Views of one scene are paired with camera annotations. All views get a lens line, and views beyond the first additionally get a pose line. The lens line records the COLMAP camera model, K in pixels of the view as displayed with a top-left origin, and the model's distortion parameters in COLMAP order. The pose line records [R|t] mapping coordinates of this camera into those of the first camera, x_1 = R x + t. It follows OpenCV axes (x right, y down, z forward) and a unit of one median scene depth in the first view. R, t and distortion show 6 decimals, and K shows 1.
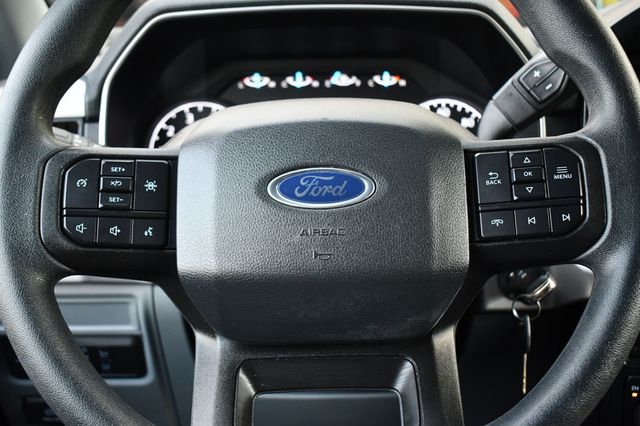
lens RADIAL K [[729.0, 0, 320.0], [0, 729.0, 213.0], [0, 0, 1]] dist [-0.003083, -0.003356]
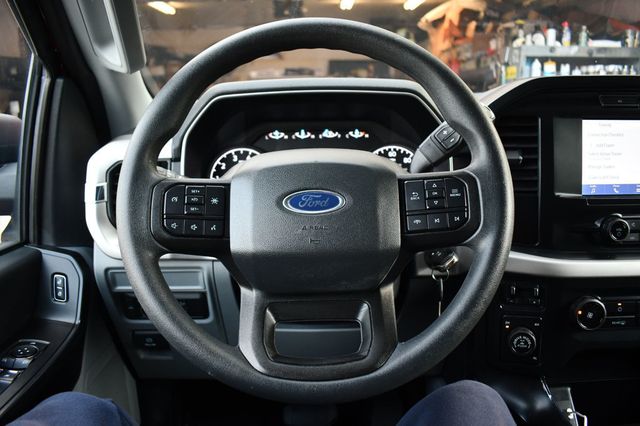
lens RADIAL K [[495.0, 0, 320.0], [0, 495.0, 213.0], [0, 0, 1]] dist [-0.005413, -0.105749]
pose [[0.999997, -0.002475, -0.000061, 0.015038], [0.002474, 0.999971, -0.007195, 0.000118], [0.000078, 0.007195, 0.999974, -0.158732]]
